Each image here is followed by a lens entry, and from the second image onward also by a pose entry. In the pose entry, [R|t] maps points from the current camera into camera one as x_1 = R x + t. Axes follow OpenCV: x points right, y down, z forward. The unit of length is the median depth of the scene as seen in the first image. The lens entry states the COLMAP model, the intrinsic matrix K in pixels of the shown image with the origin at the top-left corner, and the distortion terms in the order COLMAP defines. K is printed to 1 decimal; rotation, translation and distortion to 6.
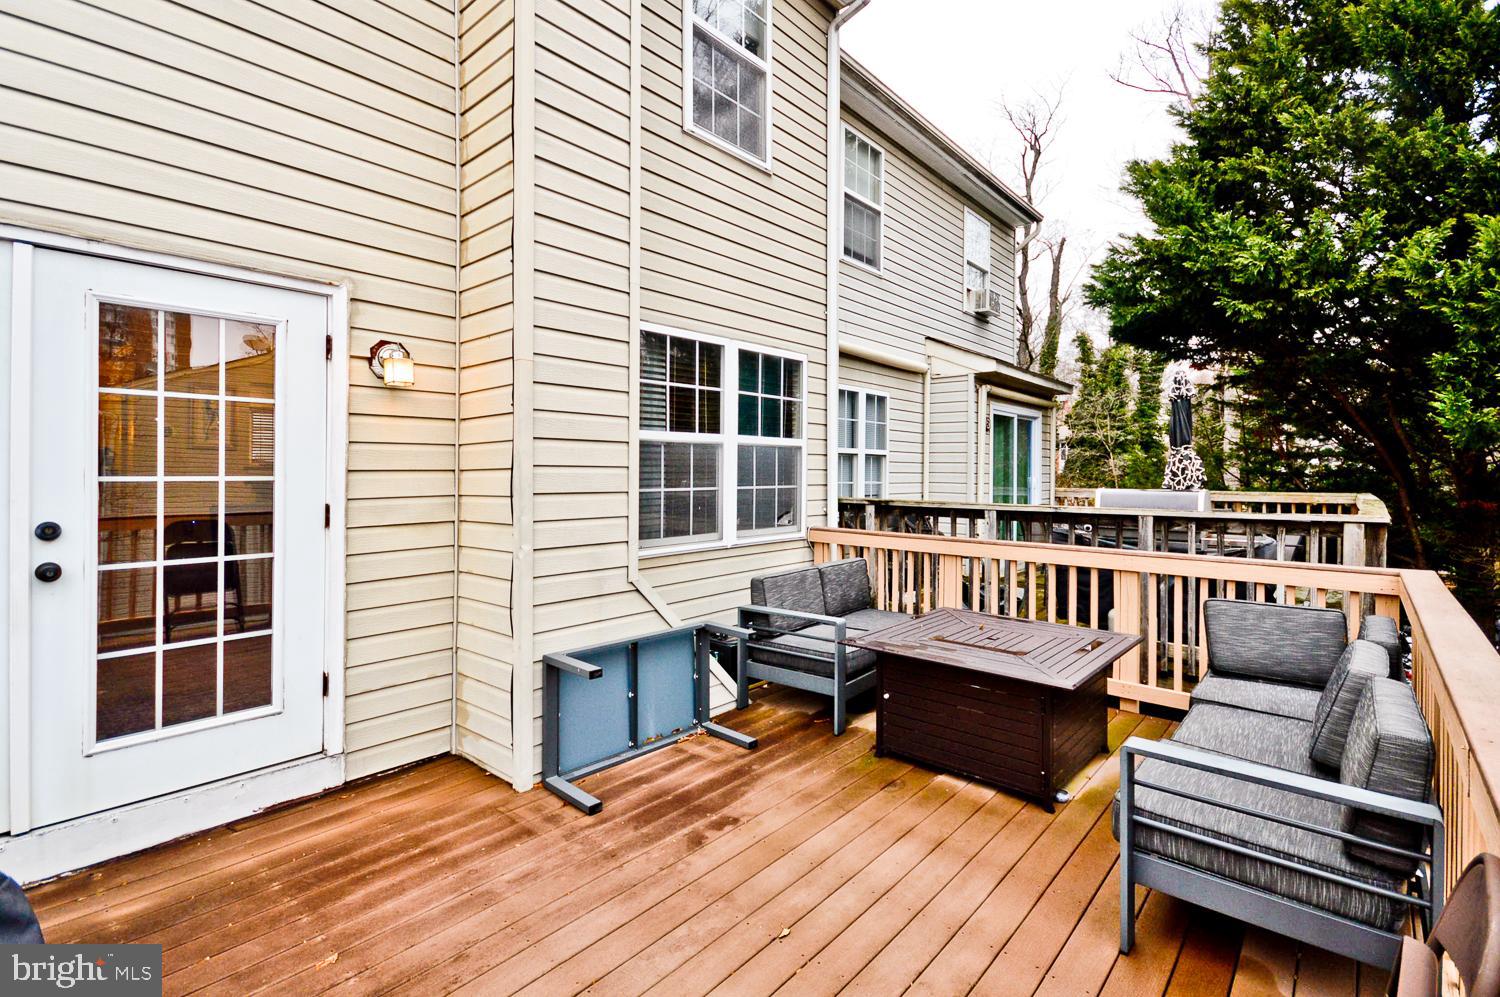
lens RADIAL K [[681.5, 0, 729.2], [0, 681.5, 473.6], [0, 0, 1]] dist [0.025795, -0.006613]
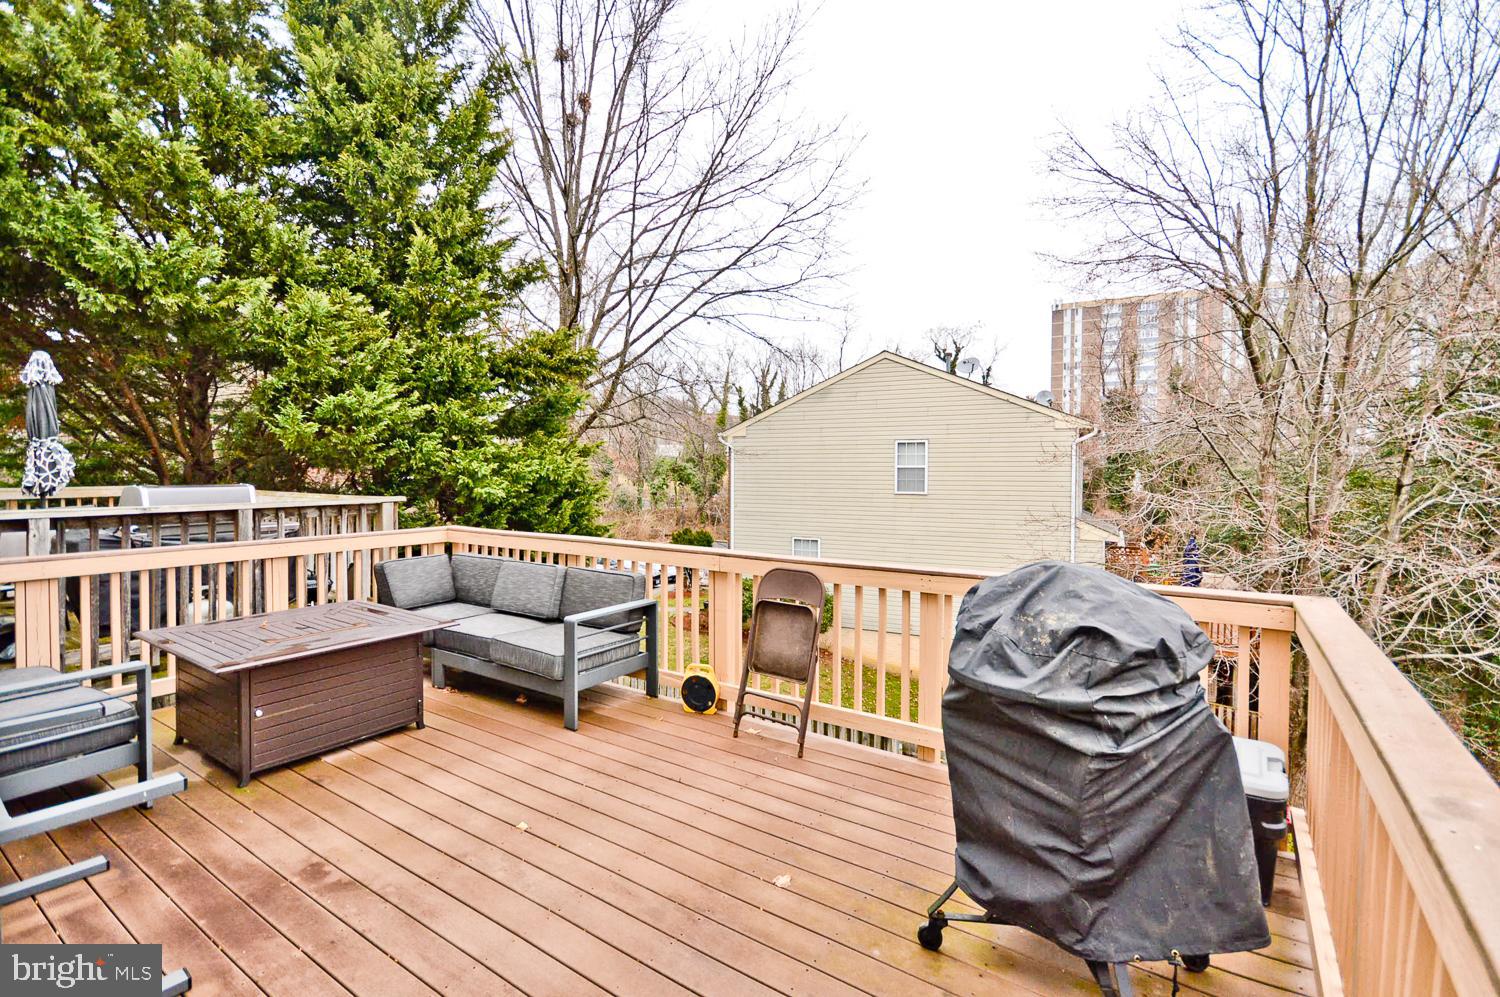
lens RADIAL K [[681.5, 0, 755.5], [0, 681.5, 492.2], [0, 0, 1]] dist [0.025795, -0.006613]
pose [[-0.118753, -0.044424, 0.991930, -0.845177], [0.001796, 0.998987, 0.044955, -0.019692], [-0.992922, 0.007120, -0.118553, 0.478518]]
